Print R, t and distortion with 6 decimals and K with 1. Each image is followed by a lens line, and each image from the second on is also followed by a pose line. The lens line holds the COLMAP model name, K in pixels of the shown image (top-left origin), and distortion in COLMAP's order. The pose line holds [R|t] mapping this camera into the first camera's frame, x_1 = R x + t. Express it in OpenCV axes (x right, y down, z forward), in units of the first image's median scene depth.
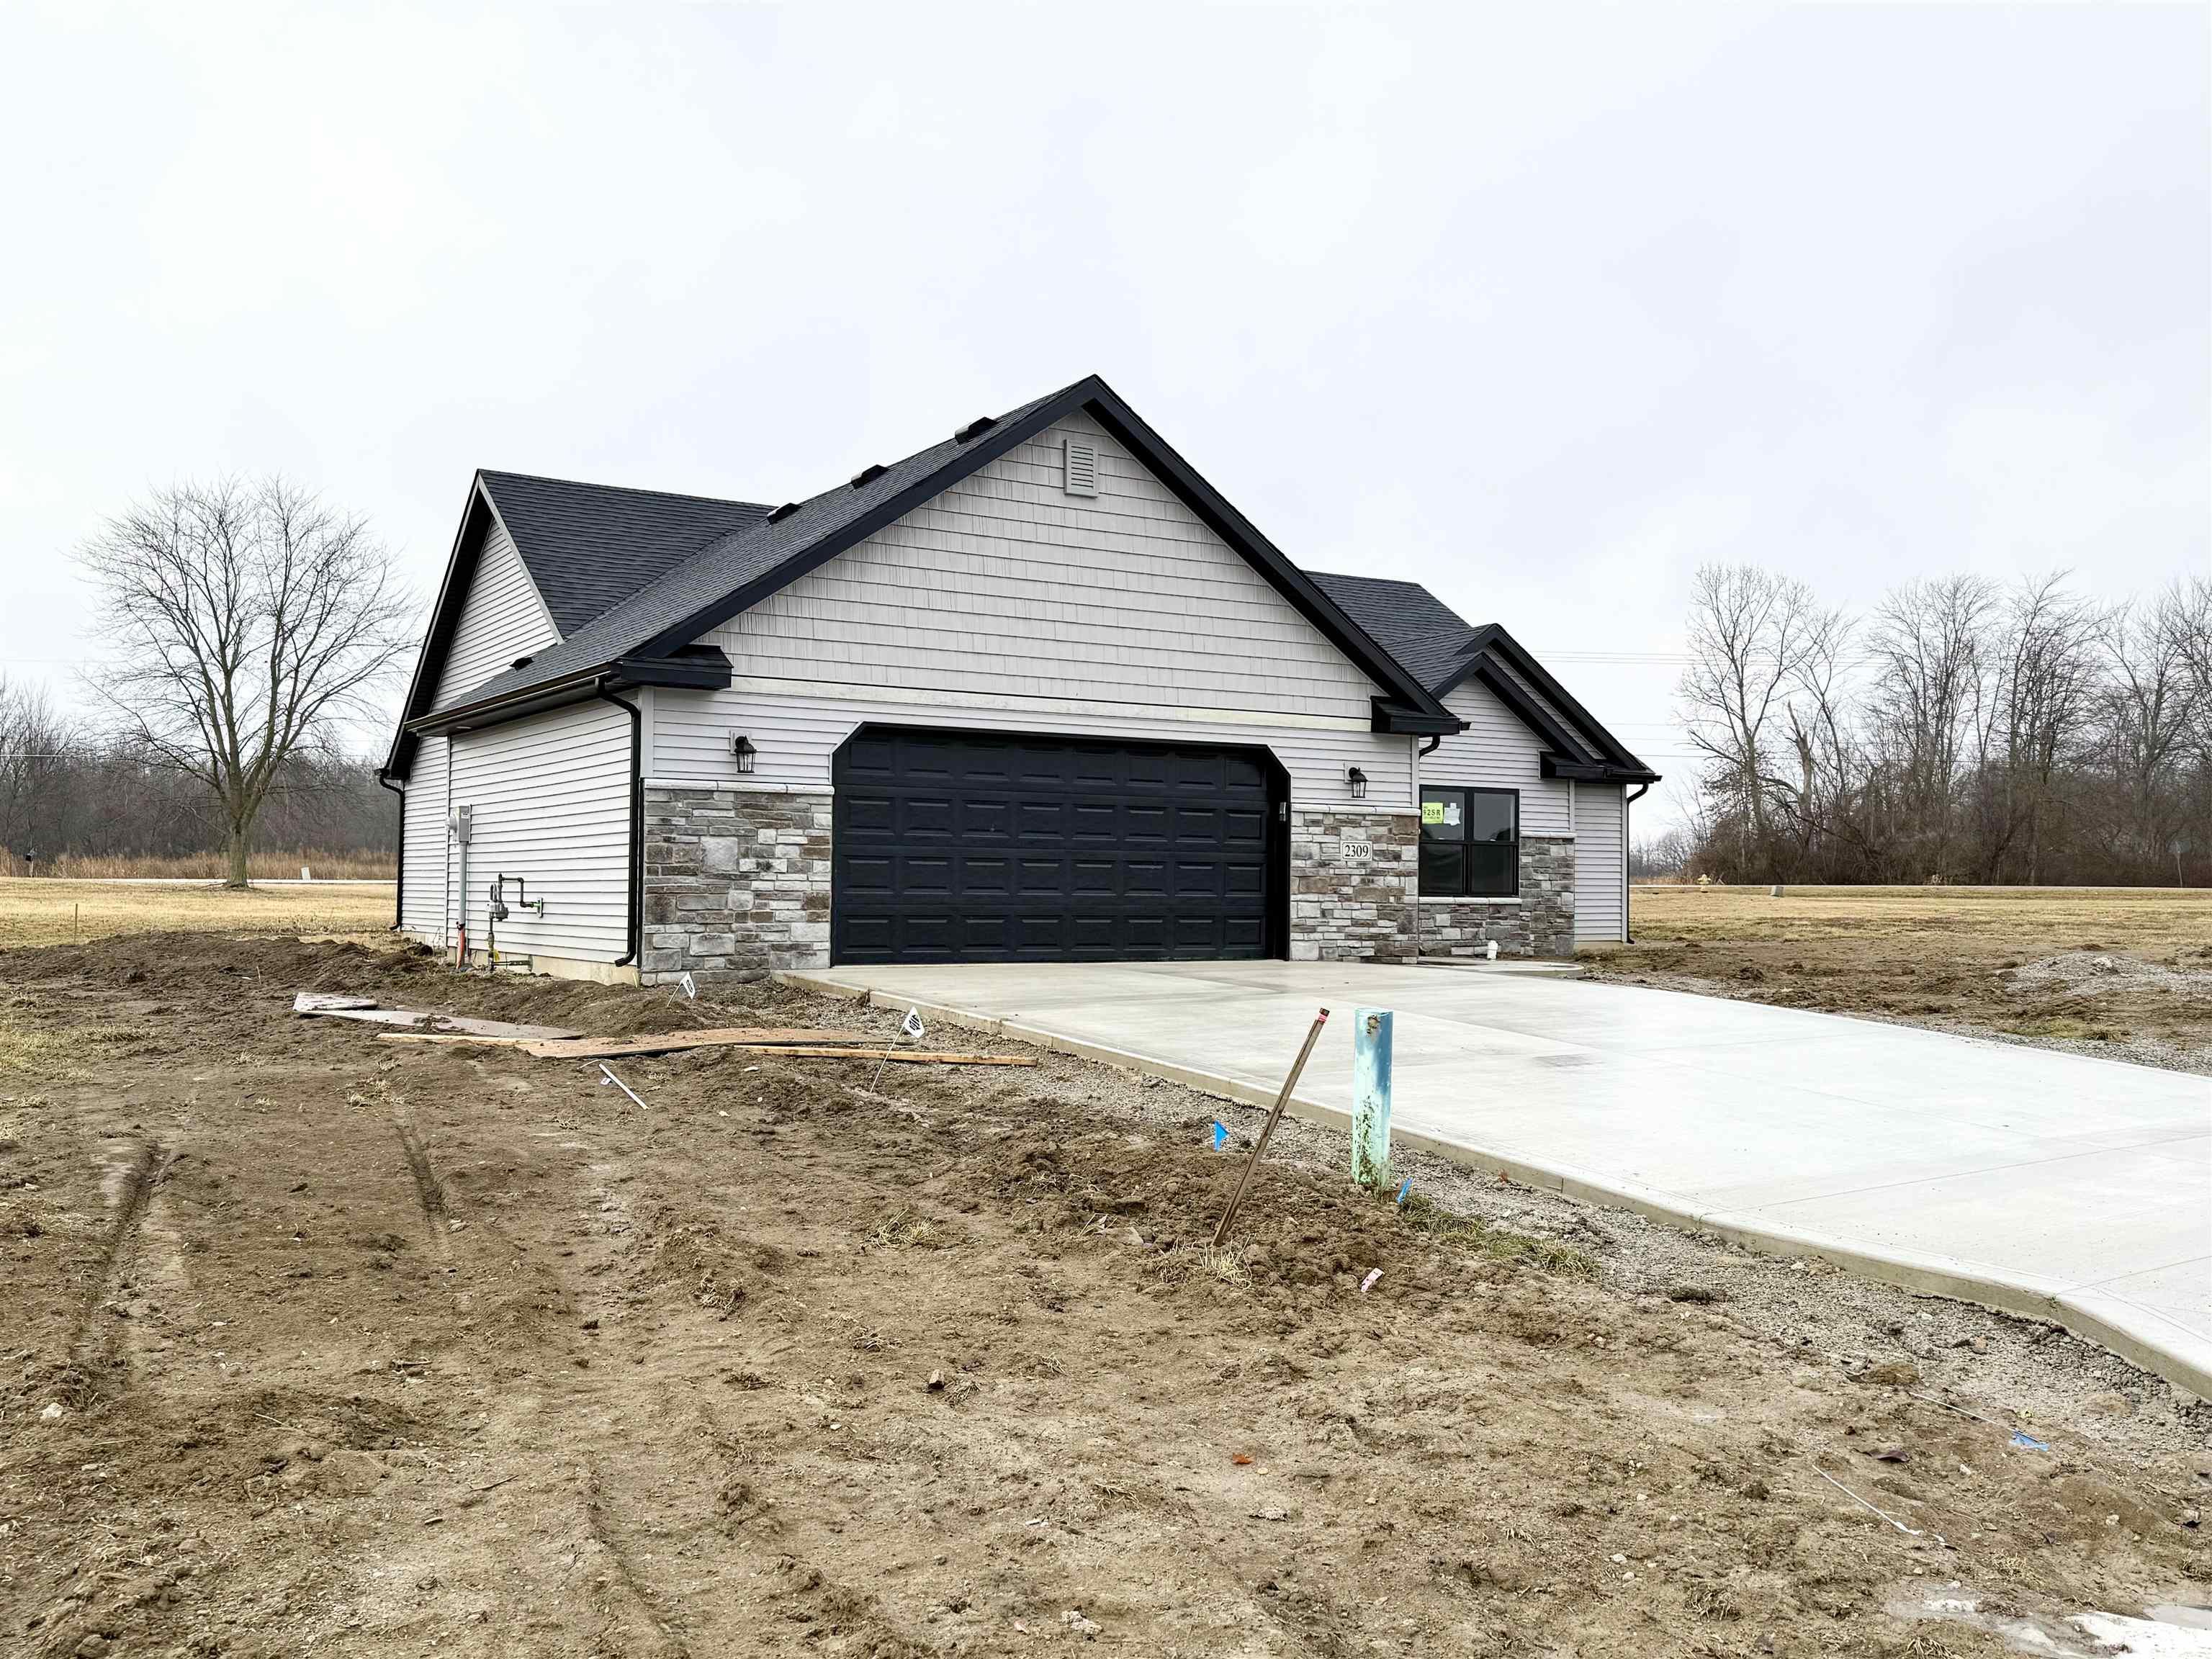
lens RADIAL K [[1987.3, 0, 1111.4], [0, 1987.3, 823.6], [0, 0, 1]] dist [0.046412, -0.016989]
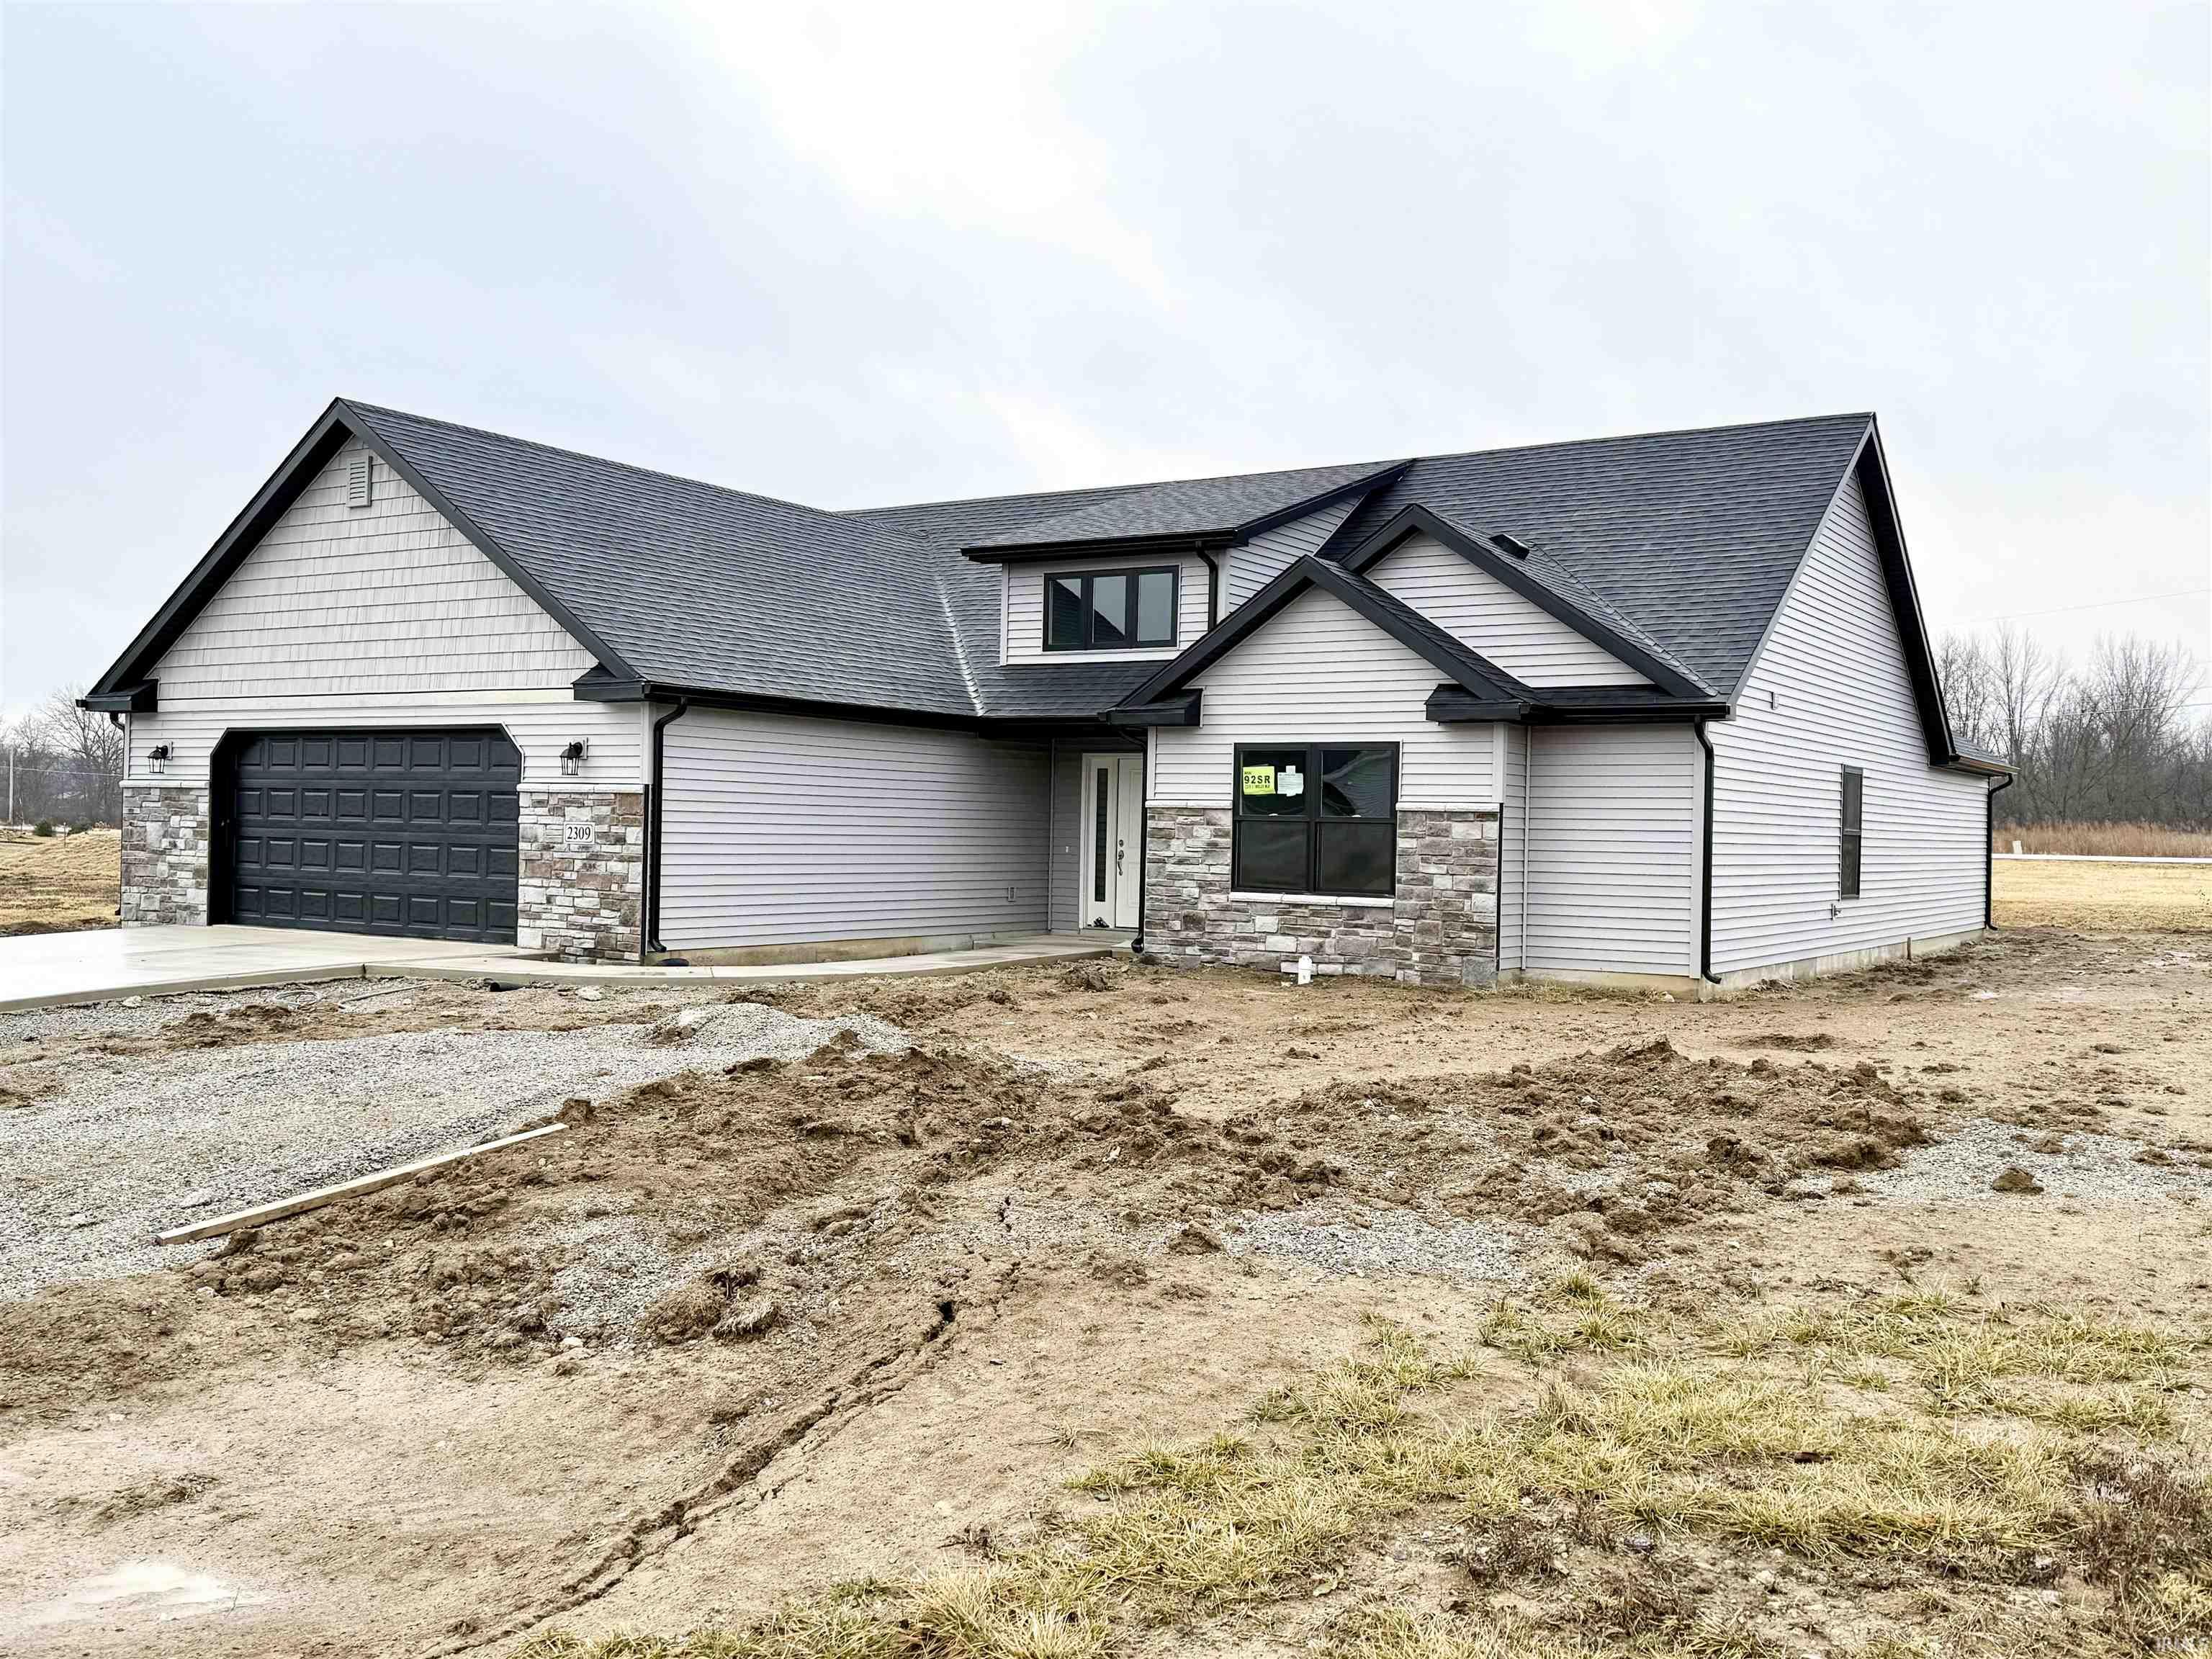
lens RADIAL K [[1987.3, 0, 1114.7], [0, 1987.3, 833.3], [0, 0, 1]] dist [0.046412, -0.016989]
pose [[0.432462, 0.003566, -0.901645, 1.089322], [0.014344, 0.999838, 0.010835, 0.007589], [0.901538, -0.017619, 0.432341, 0.846878]]
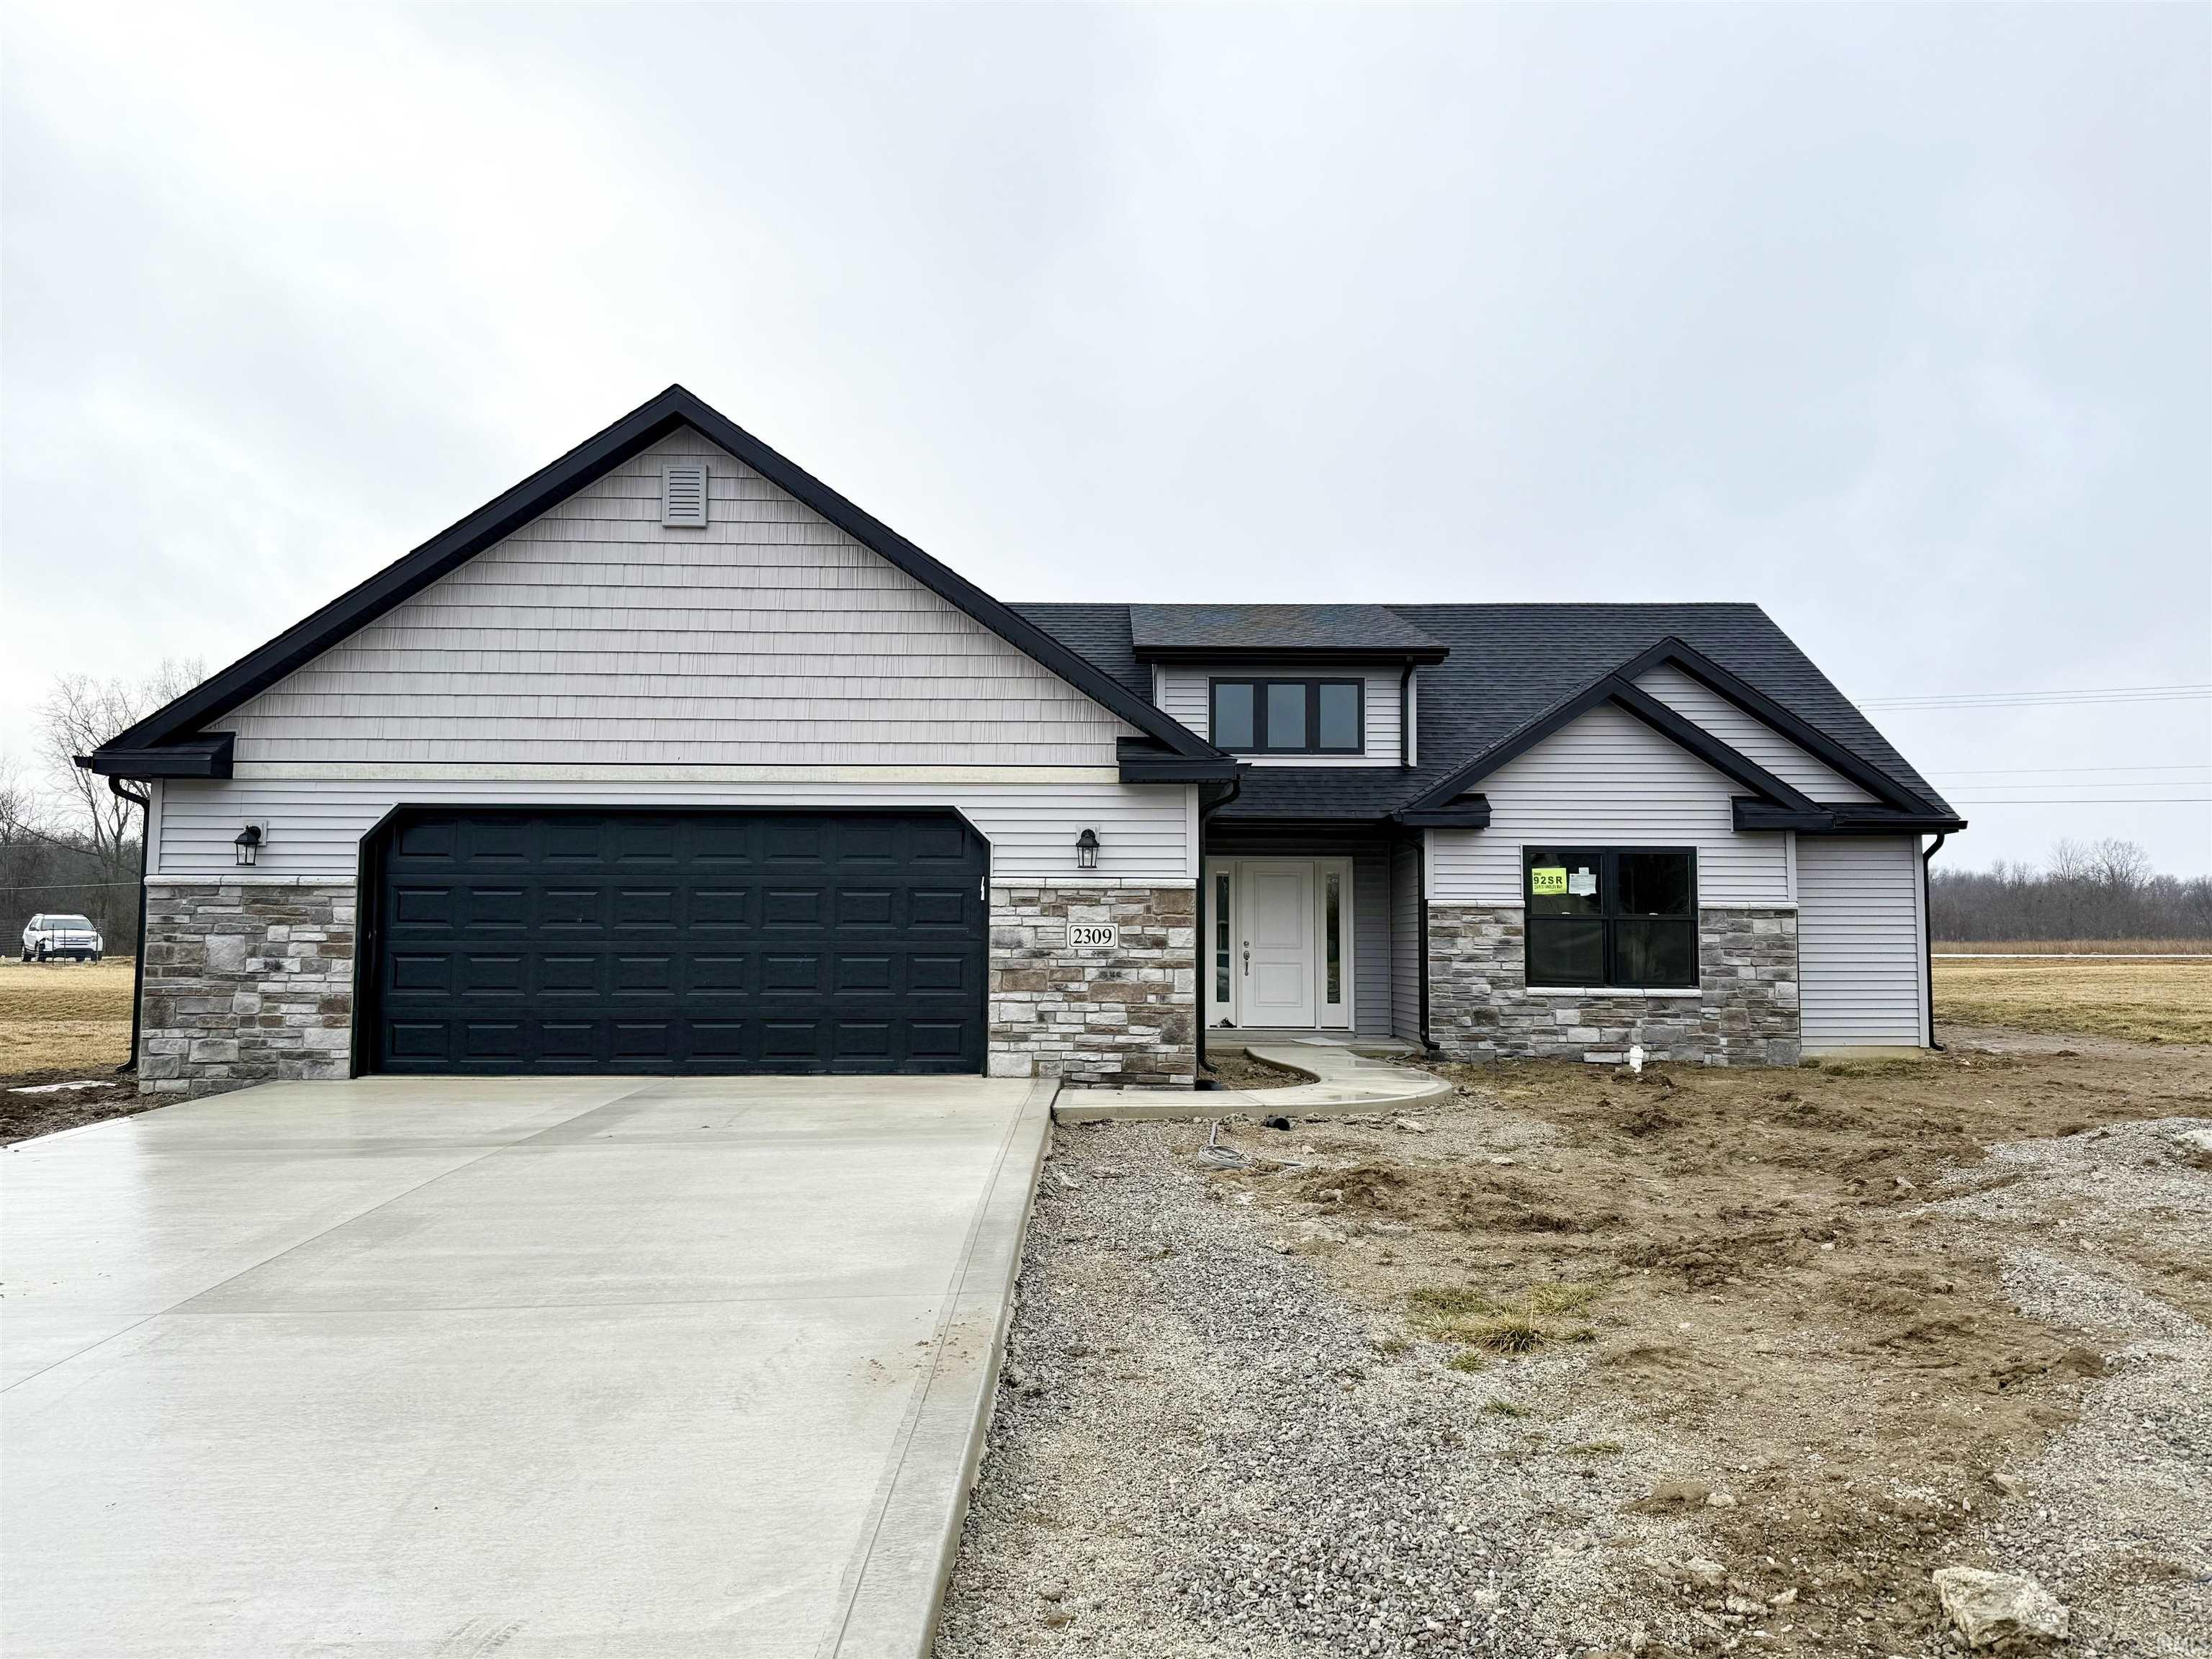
lens RADIAL K [[1630.9, 0, 1104.0], [0, 1630.9, 831.1], [0, 0, 1]] dist [0.074084, -0.035941]
pose [[0.851160, -0.044158, -0.523046, 0.475270], [0.021124, 0.998530, -0.049926, 0.004746], [0.524481, 0.031446, 0.850841, 0.469910]]
